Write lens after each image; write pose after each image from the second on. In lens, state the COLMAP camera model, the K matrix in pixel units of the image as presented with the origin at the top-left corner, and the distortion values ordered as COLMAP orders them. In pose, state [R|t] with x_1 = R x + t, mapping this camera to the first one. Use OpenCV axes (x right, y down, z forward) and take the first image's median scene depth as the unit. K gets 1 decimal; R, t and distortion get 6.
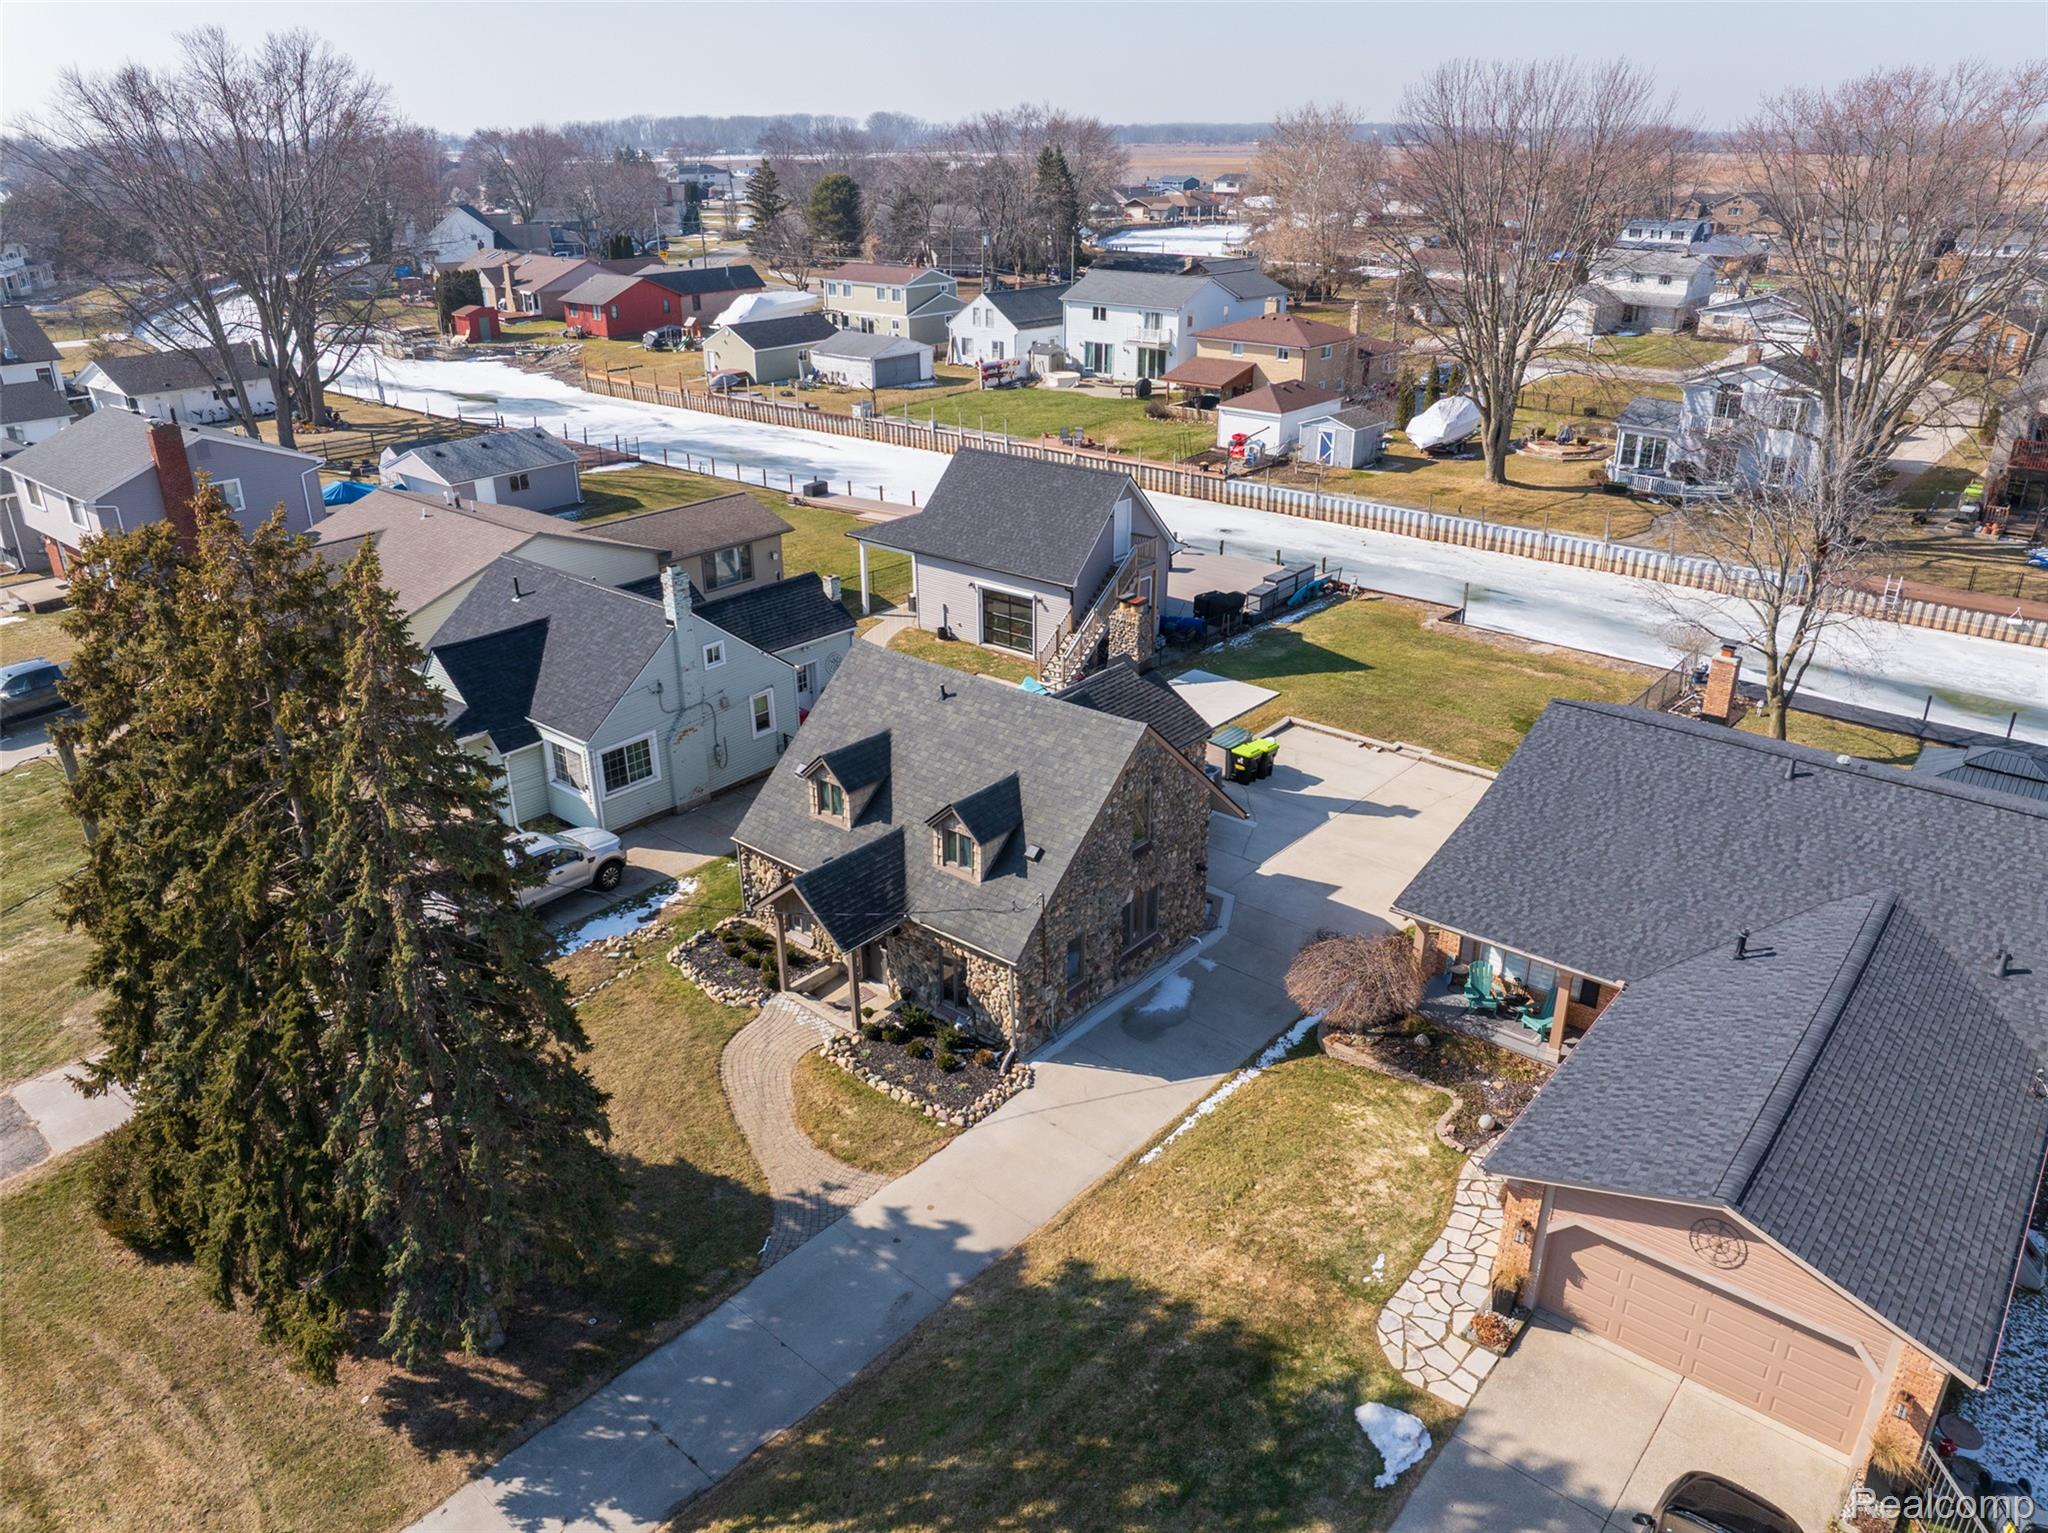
lens RADIAL K [[1443.0, 0, 1031.8], [0, 1443.0, 766.5], [0, 0, 1]] dist [-0.038056, 0.002532]
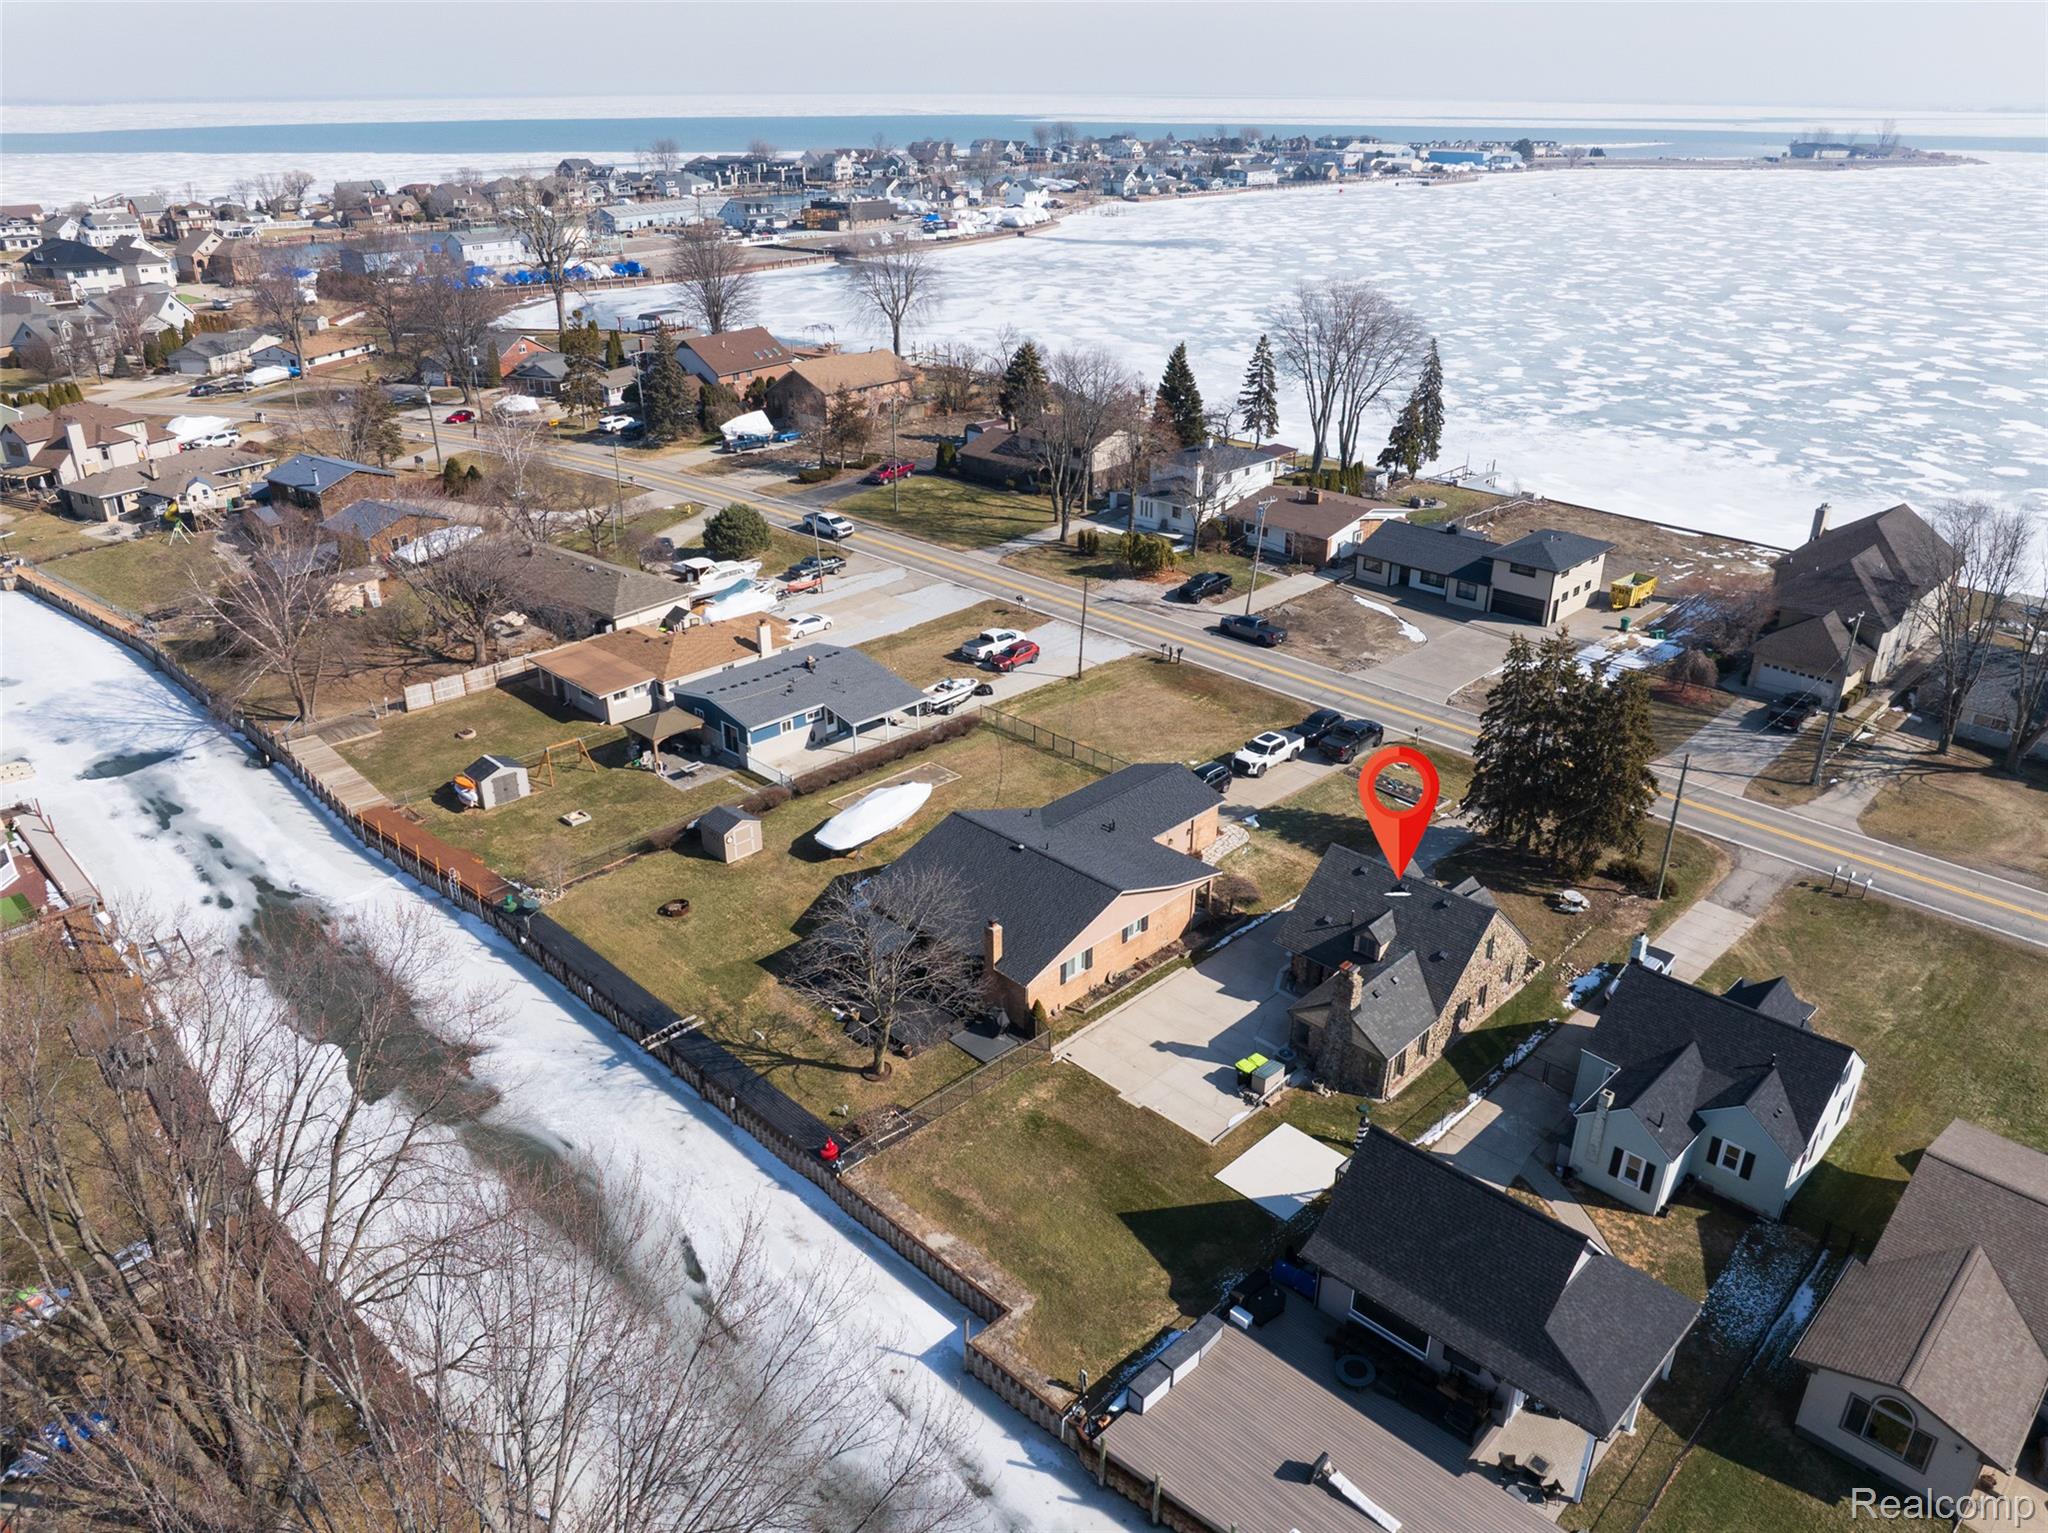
lens RADIAL K [[1443.0, 0, 1031.8], [0, 1443.0, 766.5], [0, 0, 1]] dist [-0.038056, 0.002532]
pose [[-0.996681, -0.035939, 0.073038, 0.259425], [0.031849, 0.653565, 0.756200, -1.219865], [-0.074912, 0.756016, -0.650252, 1.597595]]
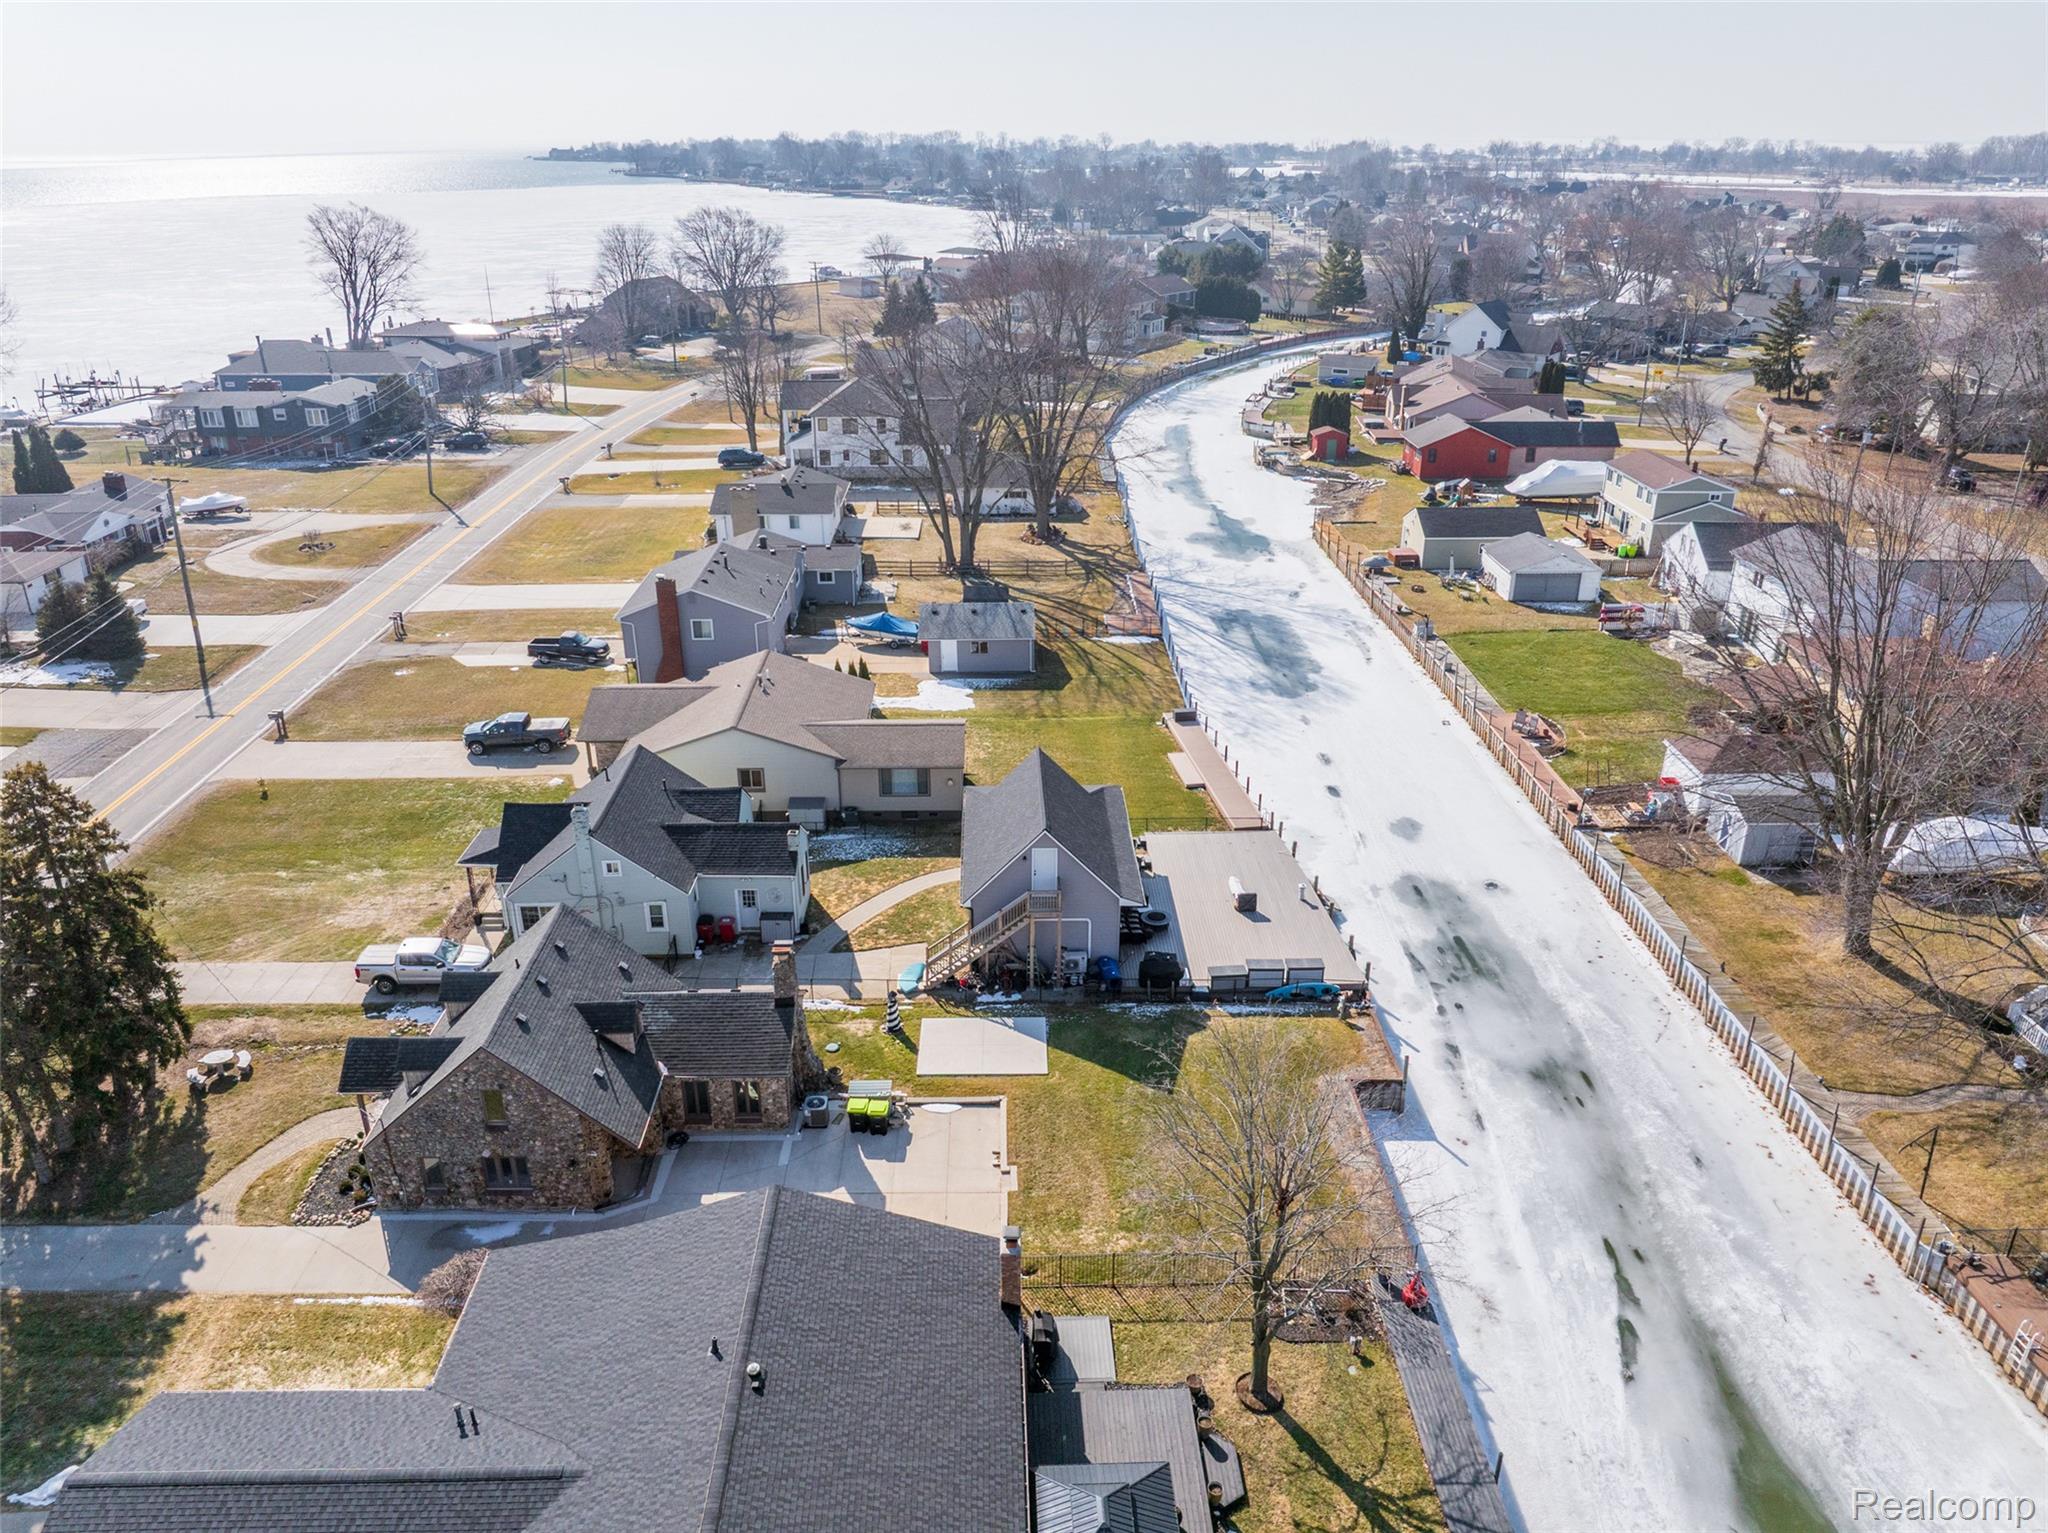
lens RADIAL K [[1443.0, 0, 1031.8], [0, 1443.0, 766.5], [0, 0, 1]] dist [-0.038056, 0.002532]
pose [[0.659033, 0.307700, -0.686292, 0.864383], [-0.306176, 0.943211, 0.128875, -0.417345], [0.686973, 0.125193, 0.715818, 0.215088]]
